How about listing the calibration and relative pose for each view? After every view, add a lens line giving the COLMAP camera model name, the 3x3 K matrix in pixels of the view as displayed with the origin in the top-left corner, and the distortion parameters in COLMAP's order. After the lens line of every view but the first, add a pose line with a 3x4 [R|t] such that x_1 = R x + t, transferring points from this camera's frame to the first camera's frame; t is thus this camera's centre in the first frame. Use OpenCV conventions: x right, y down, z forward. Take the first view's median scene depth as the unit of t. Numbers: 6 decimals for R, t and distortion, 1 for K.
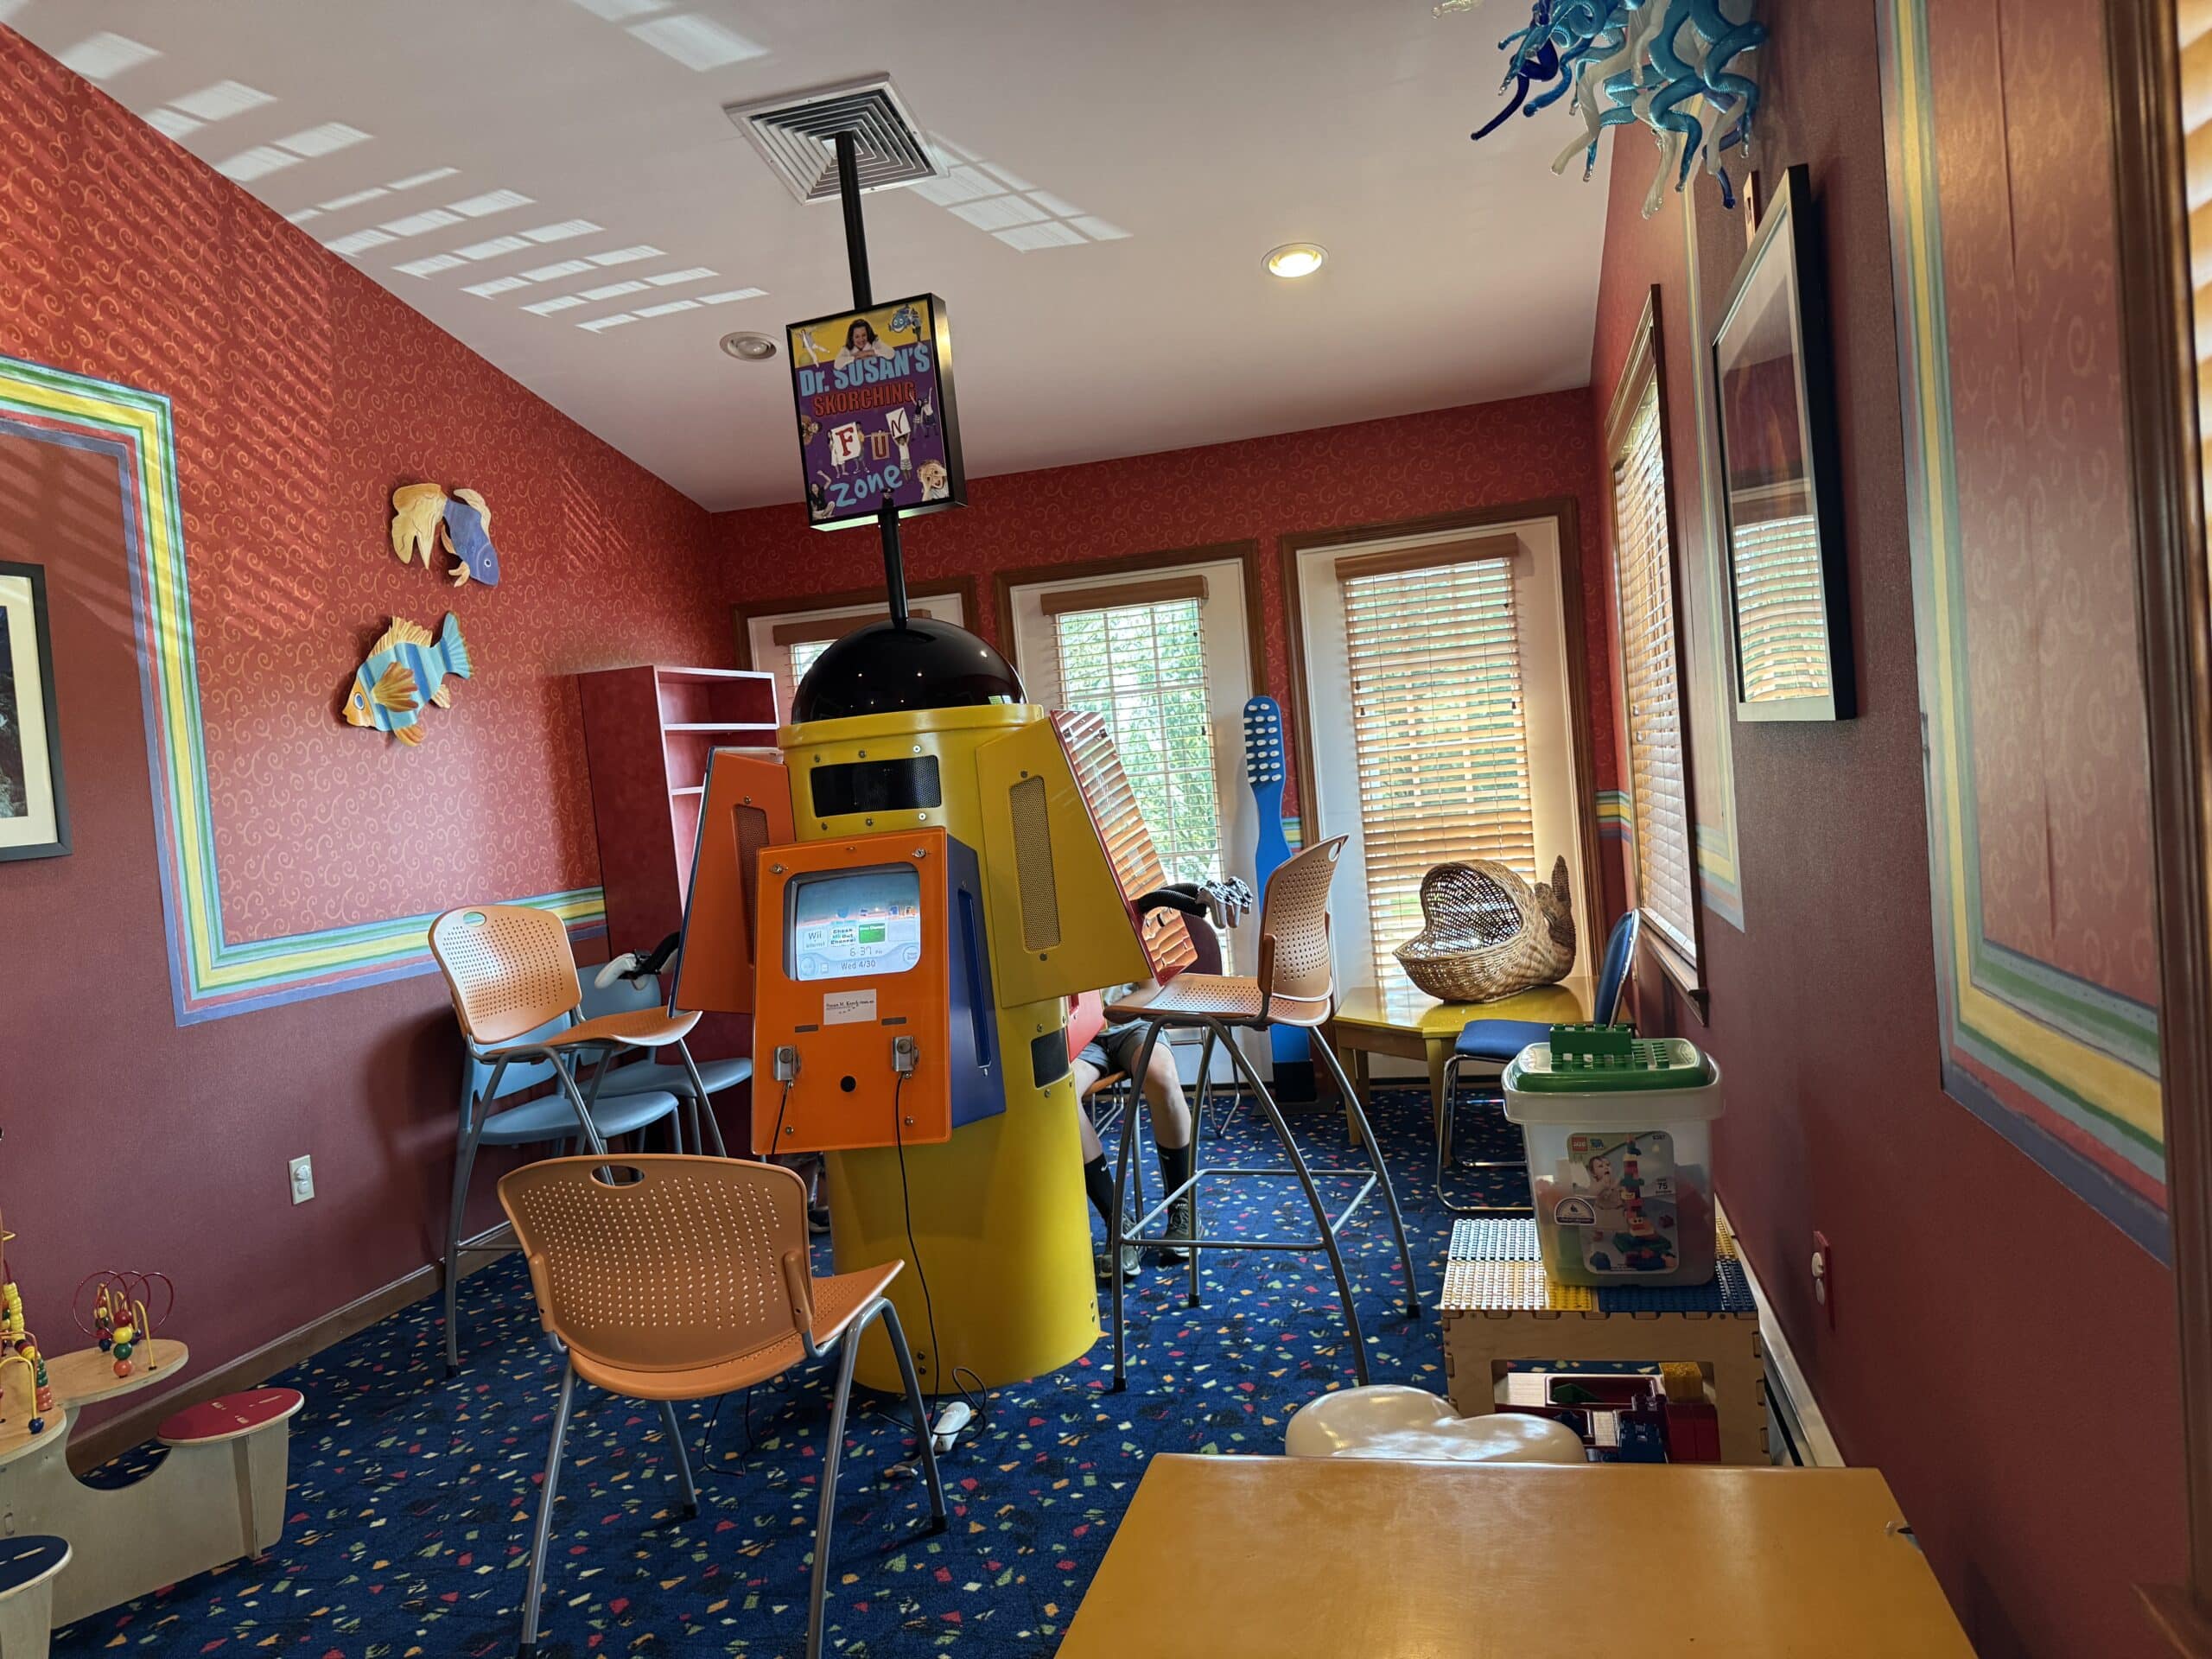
lens RADIAL K [[1581.7, 0, 1103.5], [0, 1581.7, 831.0], [0, 0, 1]] dist [0.046166, -0.078583]
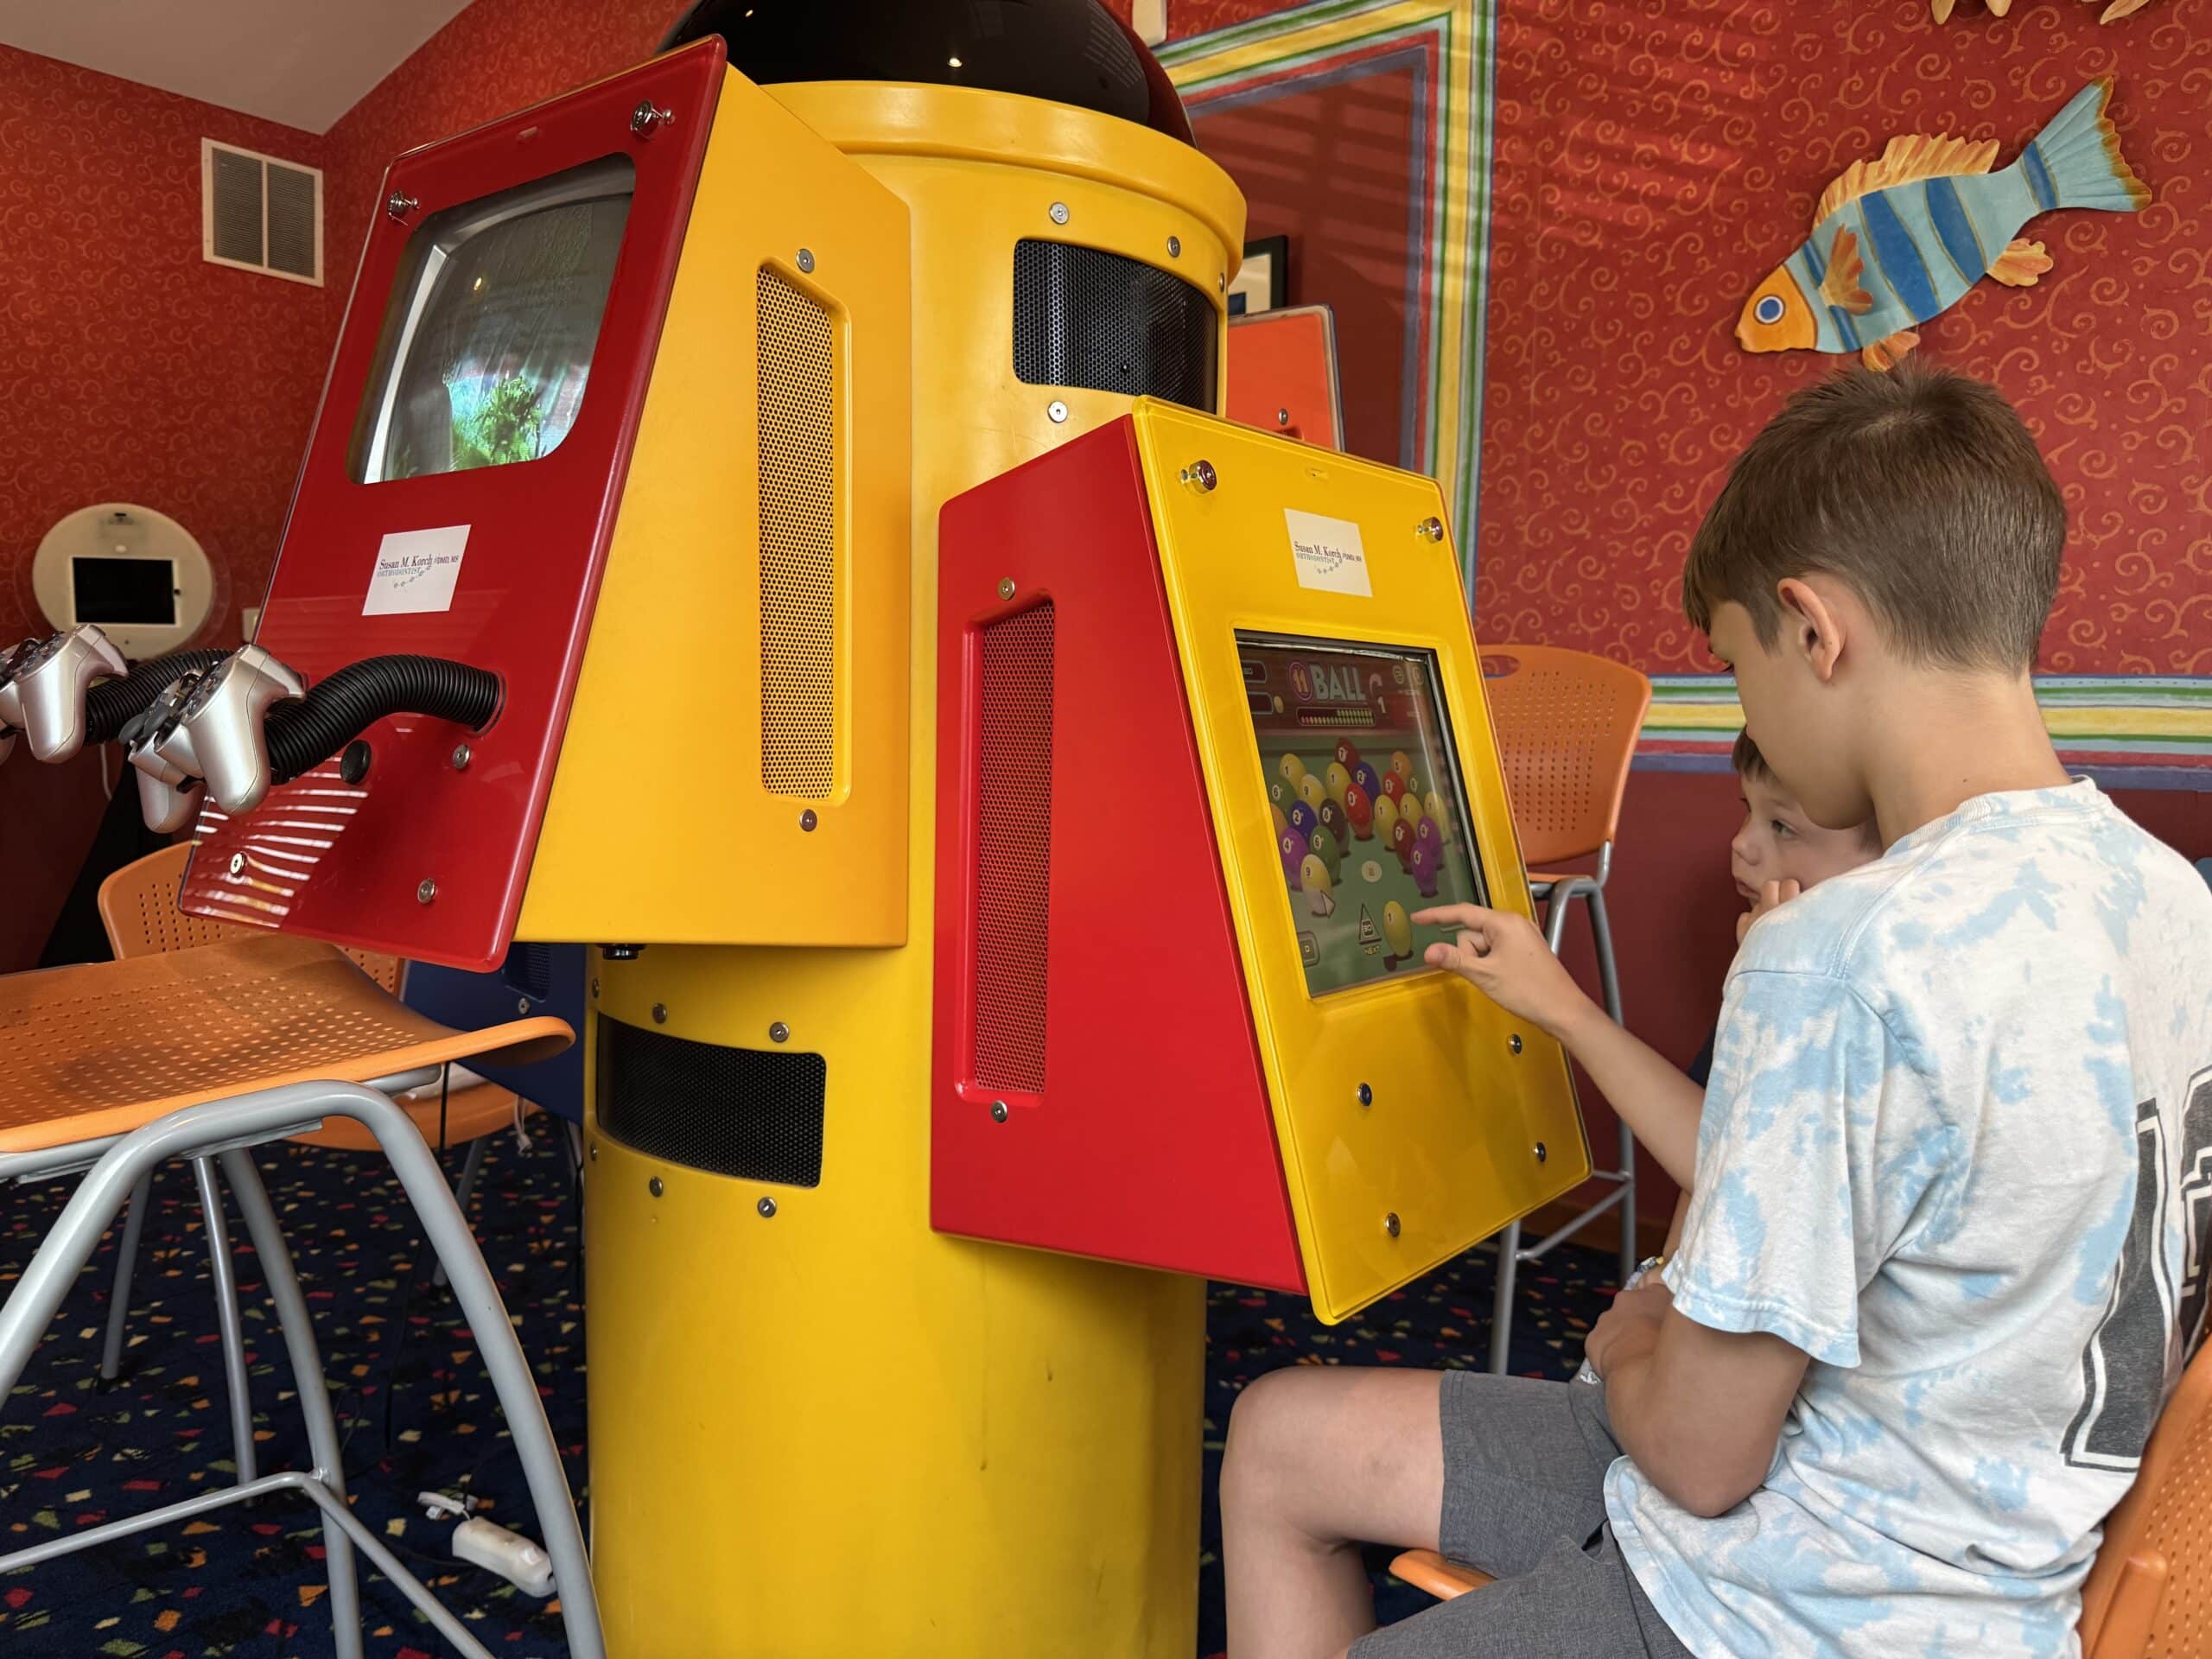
lens RADIAL K [[1581.7, 0, 1113.4], [0, 1581.7, 822.7], [0, 0, 1]] dist [0.046166, -0.078583]
pose [[-0.402344, 0.138386, -0.904969, 0.234678], [-0.027093, 0.986276, 0.162865, 0.021722], [0.915088, 0.090046, -0.393073, 1.154689]]
